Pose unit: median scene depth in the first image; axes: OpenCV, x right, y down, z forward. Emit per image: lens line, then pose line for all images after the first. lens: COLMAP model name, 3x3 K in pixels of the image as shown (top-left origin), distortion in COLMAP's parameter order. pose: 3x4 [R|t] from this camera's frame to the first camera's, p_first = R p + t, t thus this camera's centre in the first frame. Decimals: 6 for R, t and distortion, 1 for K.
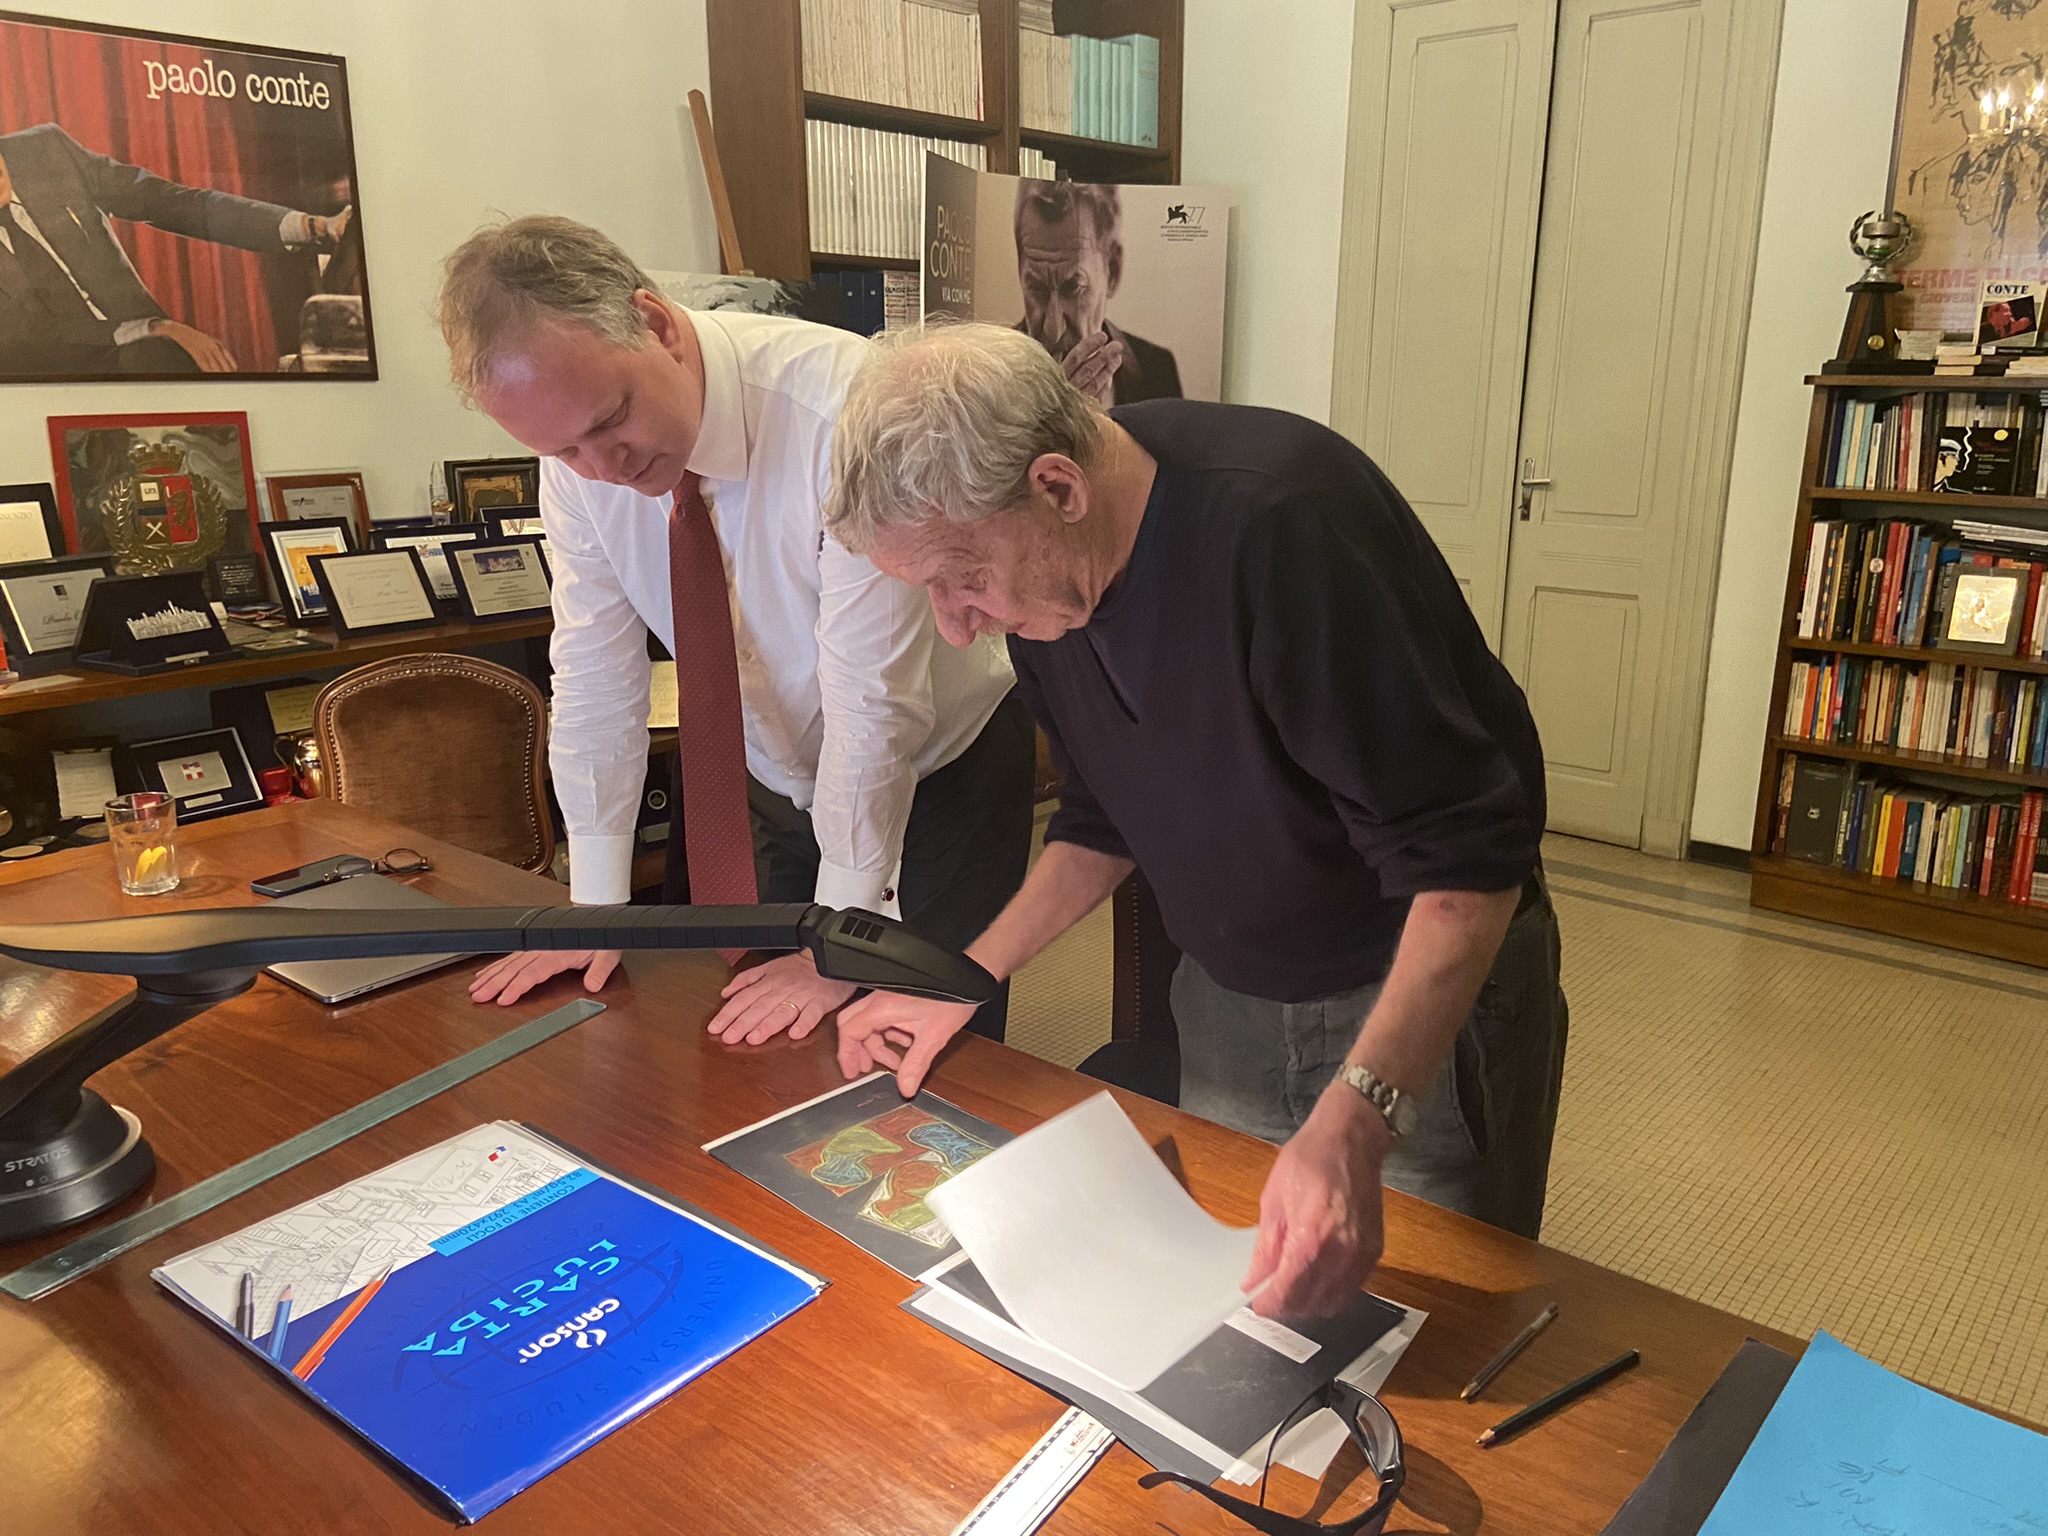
lens RADIAL K [[1560.4, 0, 1013.7], [0, 1560.4, 778.6], [0, 0, 1]] dist [0.056395, 0.001503]
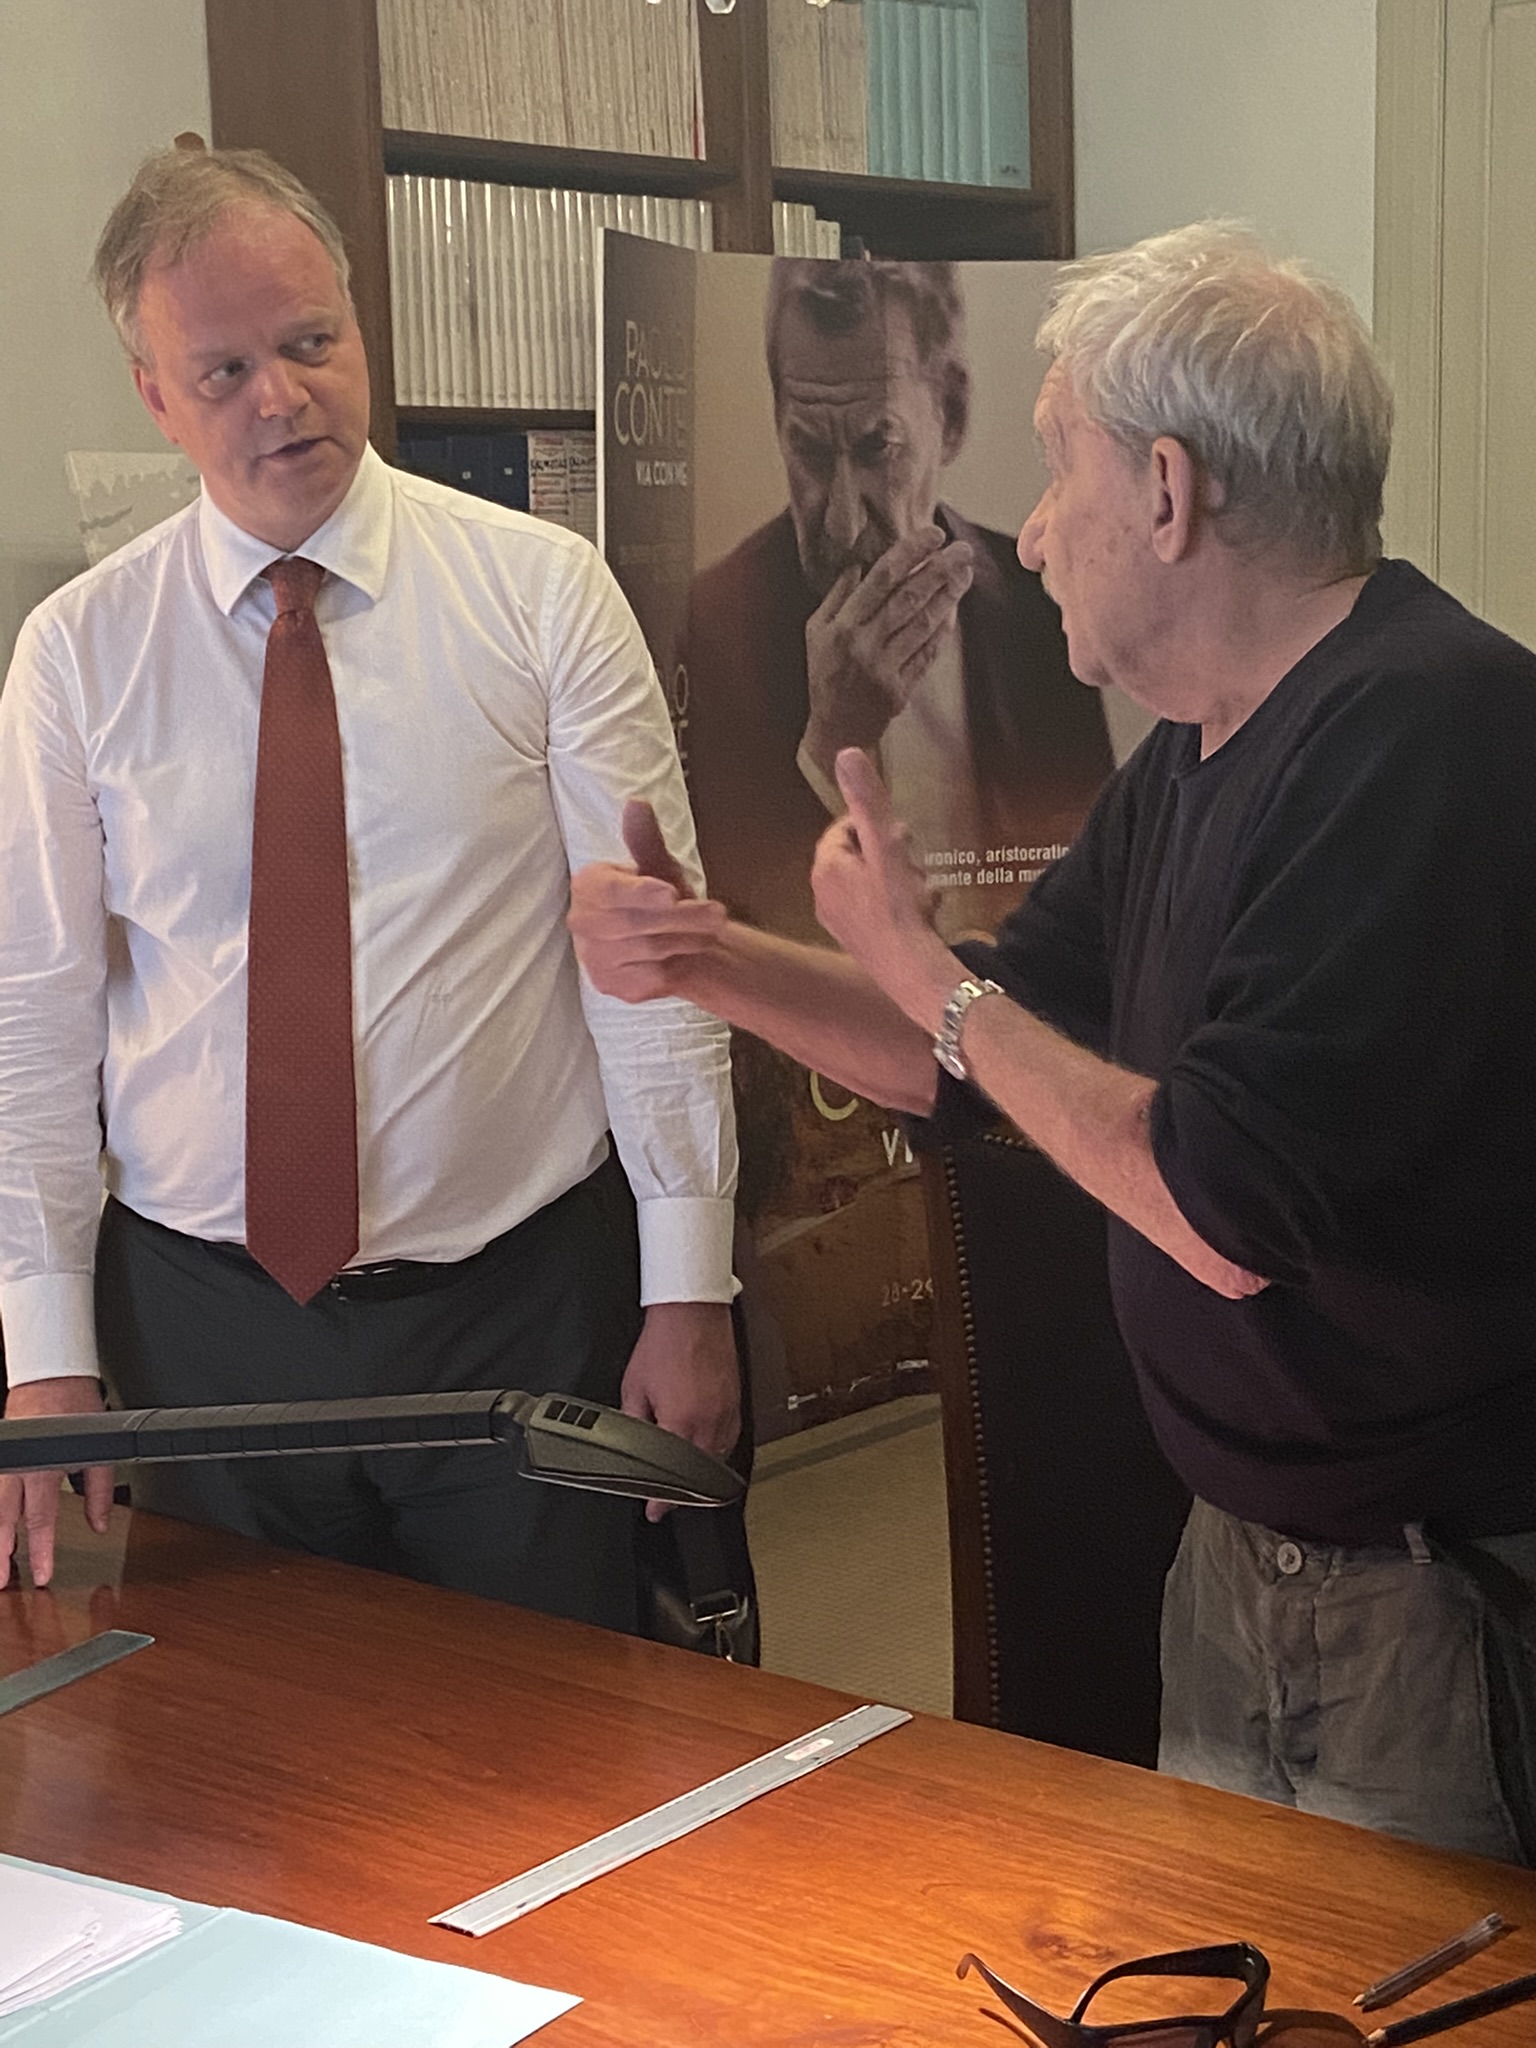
lens RADIAL K [[3456.2, 0, 769.2], [0, 3456.2, 1024.2], [0, 0, 1]] dist [0.011200, 0.000000]
pose [[0.999715, -0.022980, -0.006464, 0.003761], [0.022056, 0.992755, -0.118118, 0.022172], [0.009131, 0.117942, 0.992979, -0.154326]]
